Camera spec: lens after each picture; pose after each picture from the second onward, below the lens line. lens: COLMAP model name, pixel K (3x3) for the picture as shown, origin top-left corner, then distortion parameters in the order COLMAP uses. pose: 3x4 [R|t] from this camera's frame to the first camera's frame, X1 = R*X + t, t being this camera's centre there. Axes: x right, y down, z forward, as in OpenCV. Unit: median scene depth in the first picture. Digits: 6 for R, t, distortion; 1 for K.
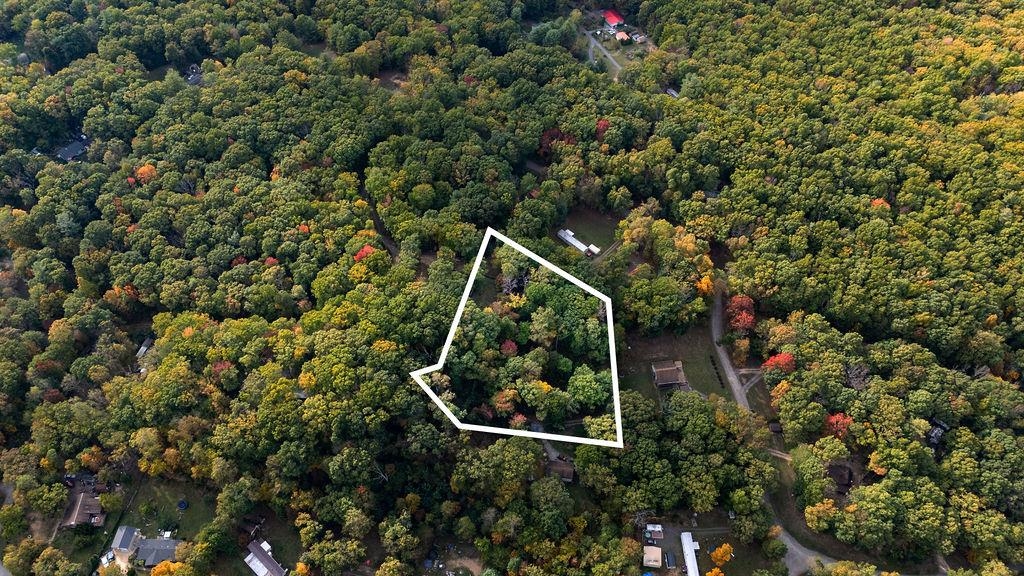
lens RADIAL K [[752.8, 0, 513.1], [0, 752.8, 289.3], [0, 0, 1]] dist [0.073551, -0.073765]
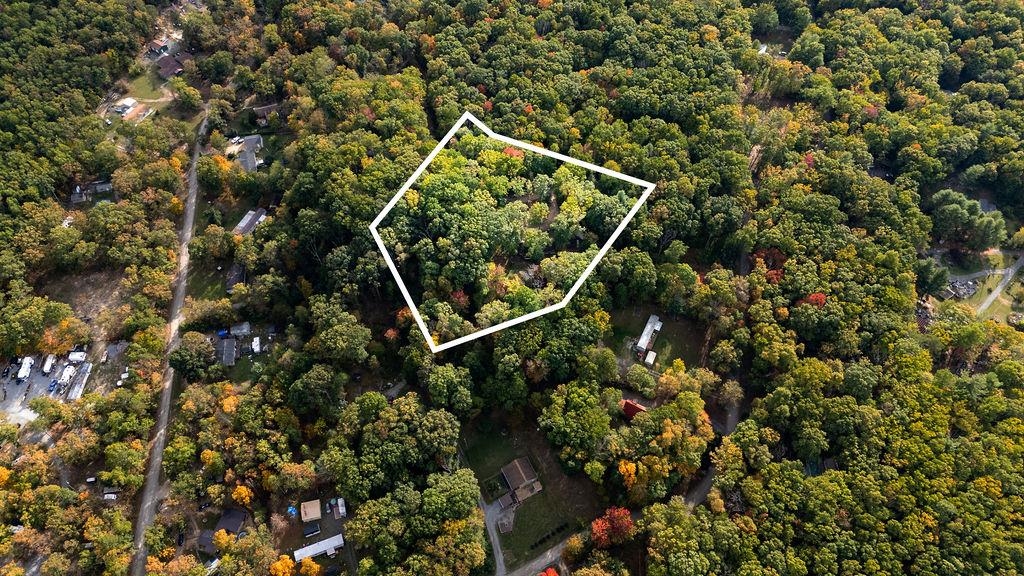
lens RADIAL K [[752.8, 0, 512.1], [0, 752.8, 290.2], [0, 0, 1]] dist [0.073551, -0.073765]
pose [[0.318741, 0.770512, -0.552010, 0.493104], [-0.757725, 0.557018, 0.339977, -0.280391], [0.569436, 0.309907, 0.761380, 0.265054]]
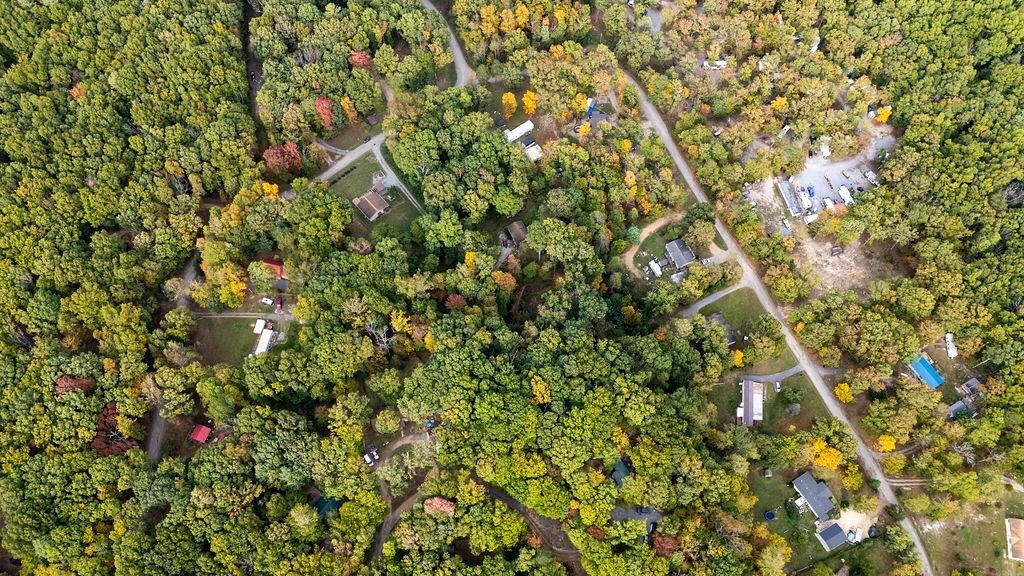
lens RADIAL K [[752.8, 0, 501.6], [0, 752.8, 284.1], [0, 0, 1]] dist [0.073551, -0.073765]
pose [[-0.549054, -0.760906, 0.345777, -0.309069], [0.676924, -0.162192, 0.717961, -0.492188], [-0.490219, 0.628264, 0.604128, 0.359088]]
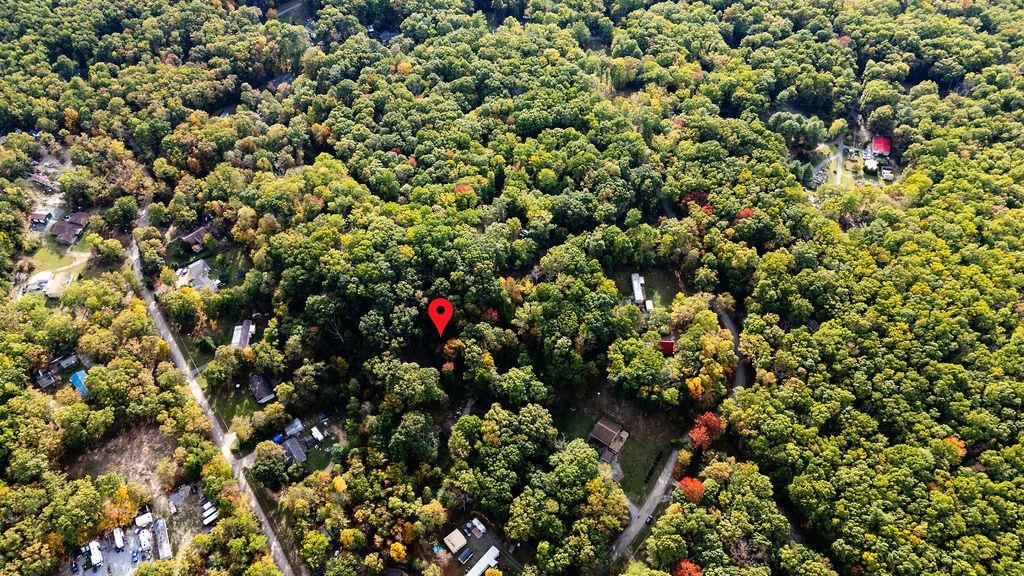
lens RADIAL K [[752.8, 0, 512.3], [0, 752.8, 290.4], [0, 0, 1]] dist [0.073551, -0.073765]
pose [[0.718022, 0.528324, -0.453121, 0.447297], [-0.556408, 0.826818, 0.082351, -0.054081], [0.418156, 0.192990, 0.887637, 0.029959]]
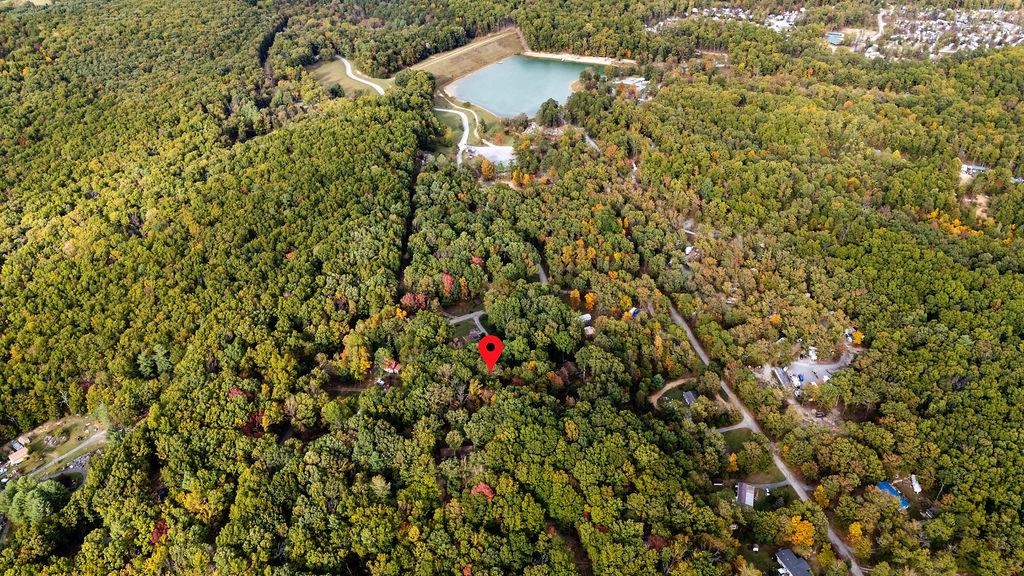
lens RADIAL K [[752.8, 0, 502.3], [0, 752.8, 292.0], [0, 0, 1]] dist [0.073551, -0.073765]
pose [[-0.395523, -0.525858, 0.753017, -0.779524], [0.737726, 0.306485, 0.601520, -0.670843], [-0.547103, 0.793436, 0.266718, 0.501899]]
